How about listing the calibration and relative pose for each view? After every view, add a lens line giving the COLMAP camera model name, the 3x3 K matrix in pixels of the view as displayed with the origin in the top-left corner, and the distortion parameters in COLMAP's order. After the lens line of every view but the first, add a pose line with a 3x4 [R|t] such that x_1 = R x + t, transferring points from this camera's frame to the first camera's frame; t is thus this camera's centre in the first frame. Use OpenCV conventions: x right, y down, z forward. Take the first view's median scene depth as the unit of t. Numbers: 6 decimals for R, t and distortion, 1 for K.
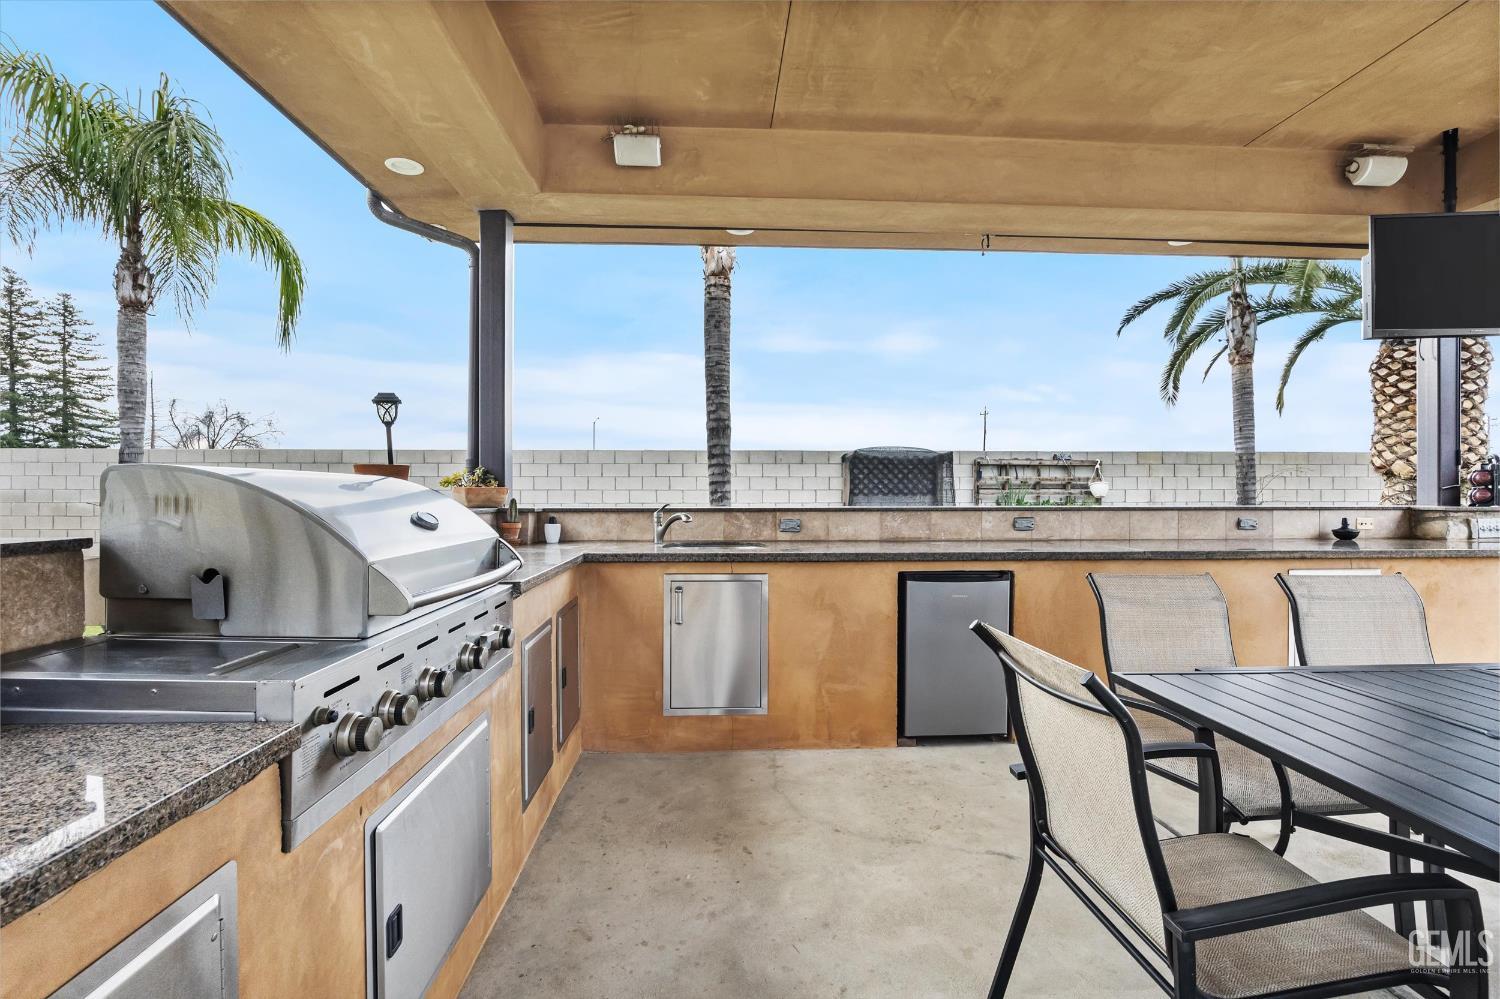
lens RADIAL K [[672.5, 0, 747.7], [0, 672.5, 494.6], [0, 0, 1]] dist [-0.016993, -0.000277]
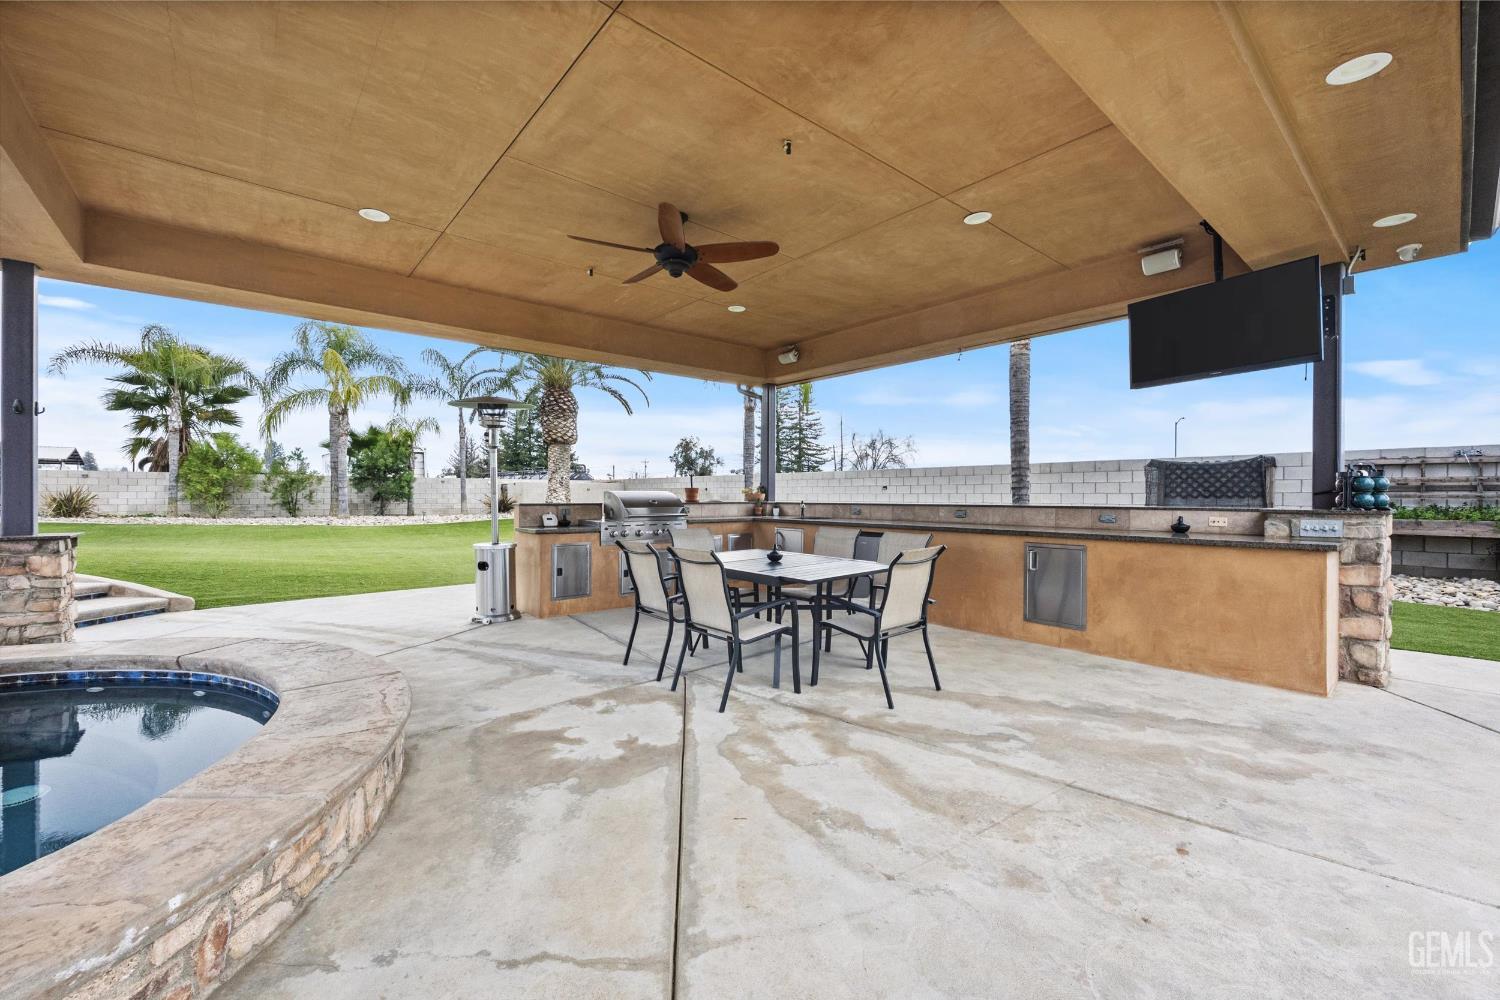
lens RADIAL K [[584.5, 0, 753.9], [0, 584.5, 497.0], [0, 0, 1]] dist [0.001841, 0.000084]
pose [[0.616075, 0.003912, -0.787678, 0.504583], [-0.002368, 0.999992, 0.003114, -0.001534], [0.787684, -0.000053, 0.616079, -0.150233]]
